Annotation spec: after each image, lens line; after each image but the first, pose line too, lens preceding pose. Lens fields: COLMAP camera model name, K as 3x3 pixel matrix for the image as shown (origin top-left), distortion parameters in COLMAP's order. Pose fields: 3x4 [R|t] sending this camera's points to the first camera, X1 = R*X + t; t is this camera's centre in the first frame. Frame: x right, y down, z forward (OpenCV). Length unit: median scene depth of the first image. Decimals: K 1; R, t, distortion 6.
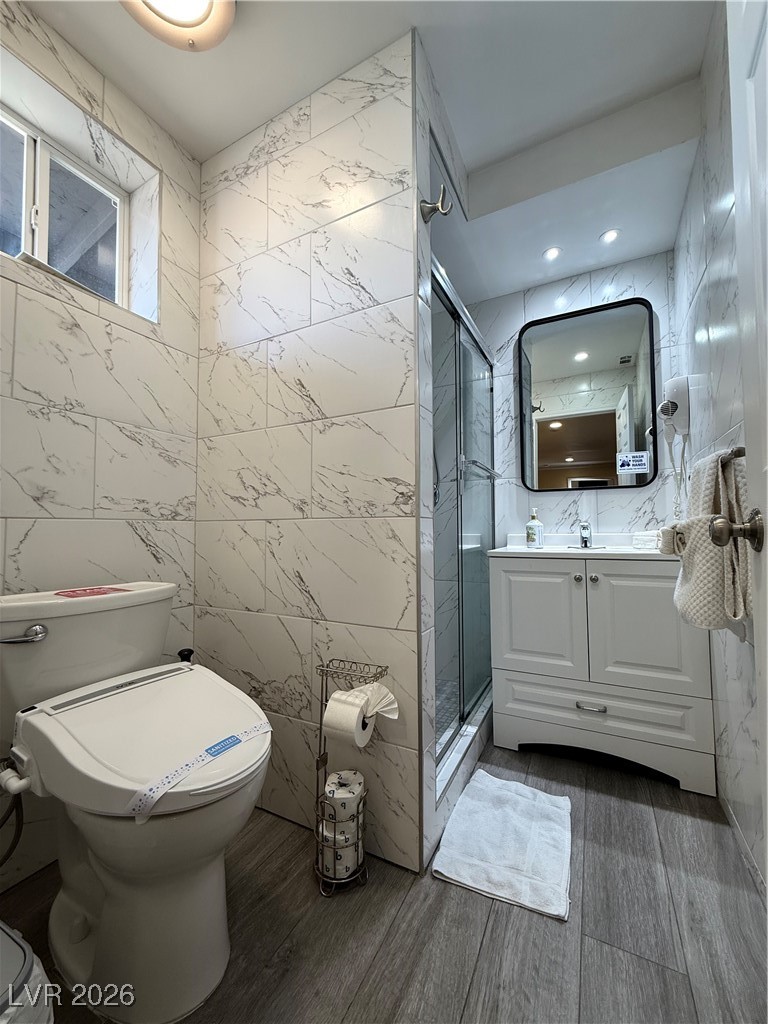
lens RADIAL K [[407.3, 0, 385.4], [0, 407.3, 511.2], [0, 0, 1]] dist [0.001828, -0.000198]
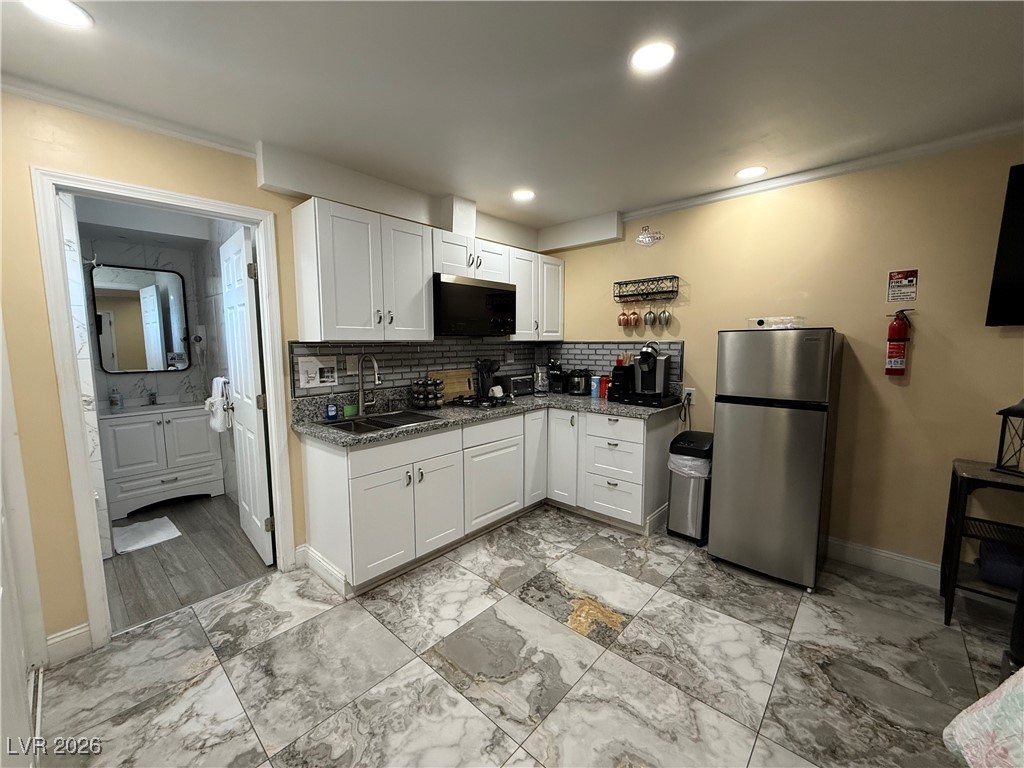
lens RADIAL K [[407.3, 0, 511.1], [0, 407.3, 384.5], [0, 0, 1]] dist [0.001828, -0.000198]
pose [[0.249445, -0.098416, 0.963375, -0.772667], [-0.042707, 0.992737, 0.112473, -0.245494], [-0.967447, -0.069199, 0.243430, -0.893621]]
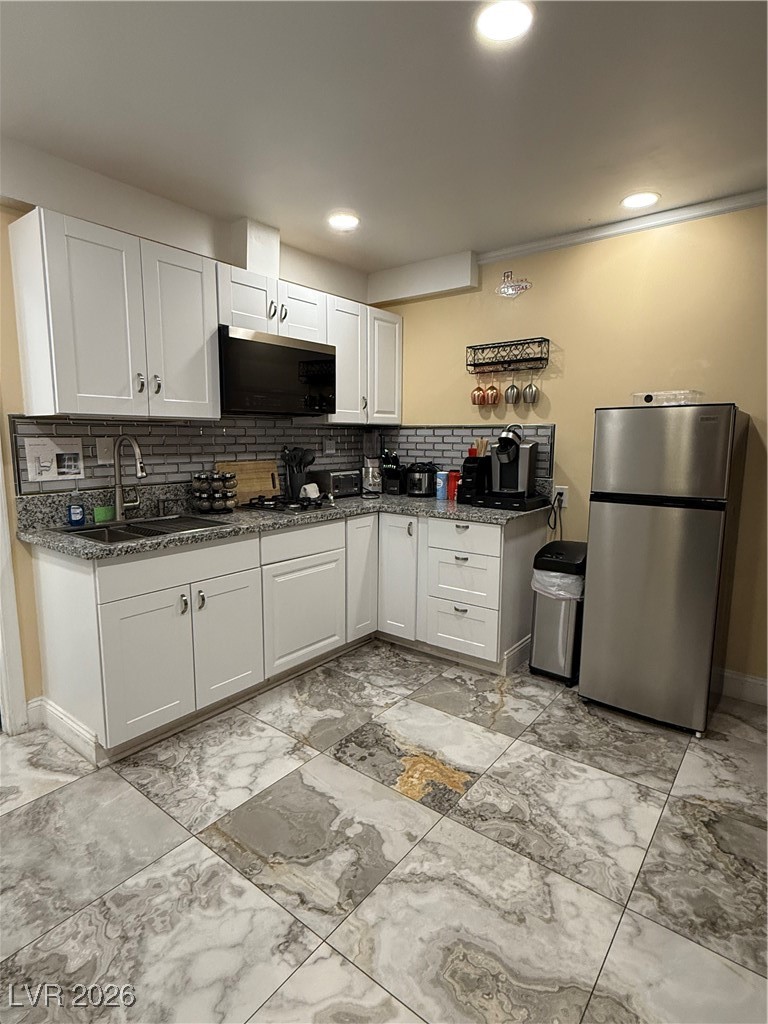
lens RADIAL K [[538.4, 0, 382.1], [0, 538.4, 511.8], [0, 0, 1]] dist [0.001526, 0.000486]
pose [[0.178006, -0.134708, 0.974765, -0.755305], [-0.052249, 0.987894, 0.146063, -0.215306], [-0.982641, -0.076930, 0.168813, -0.930150]]
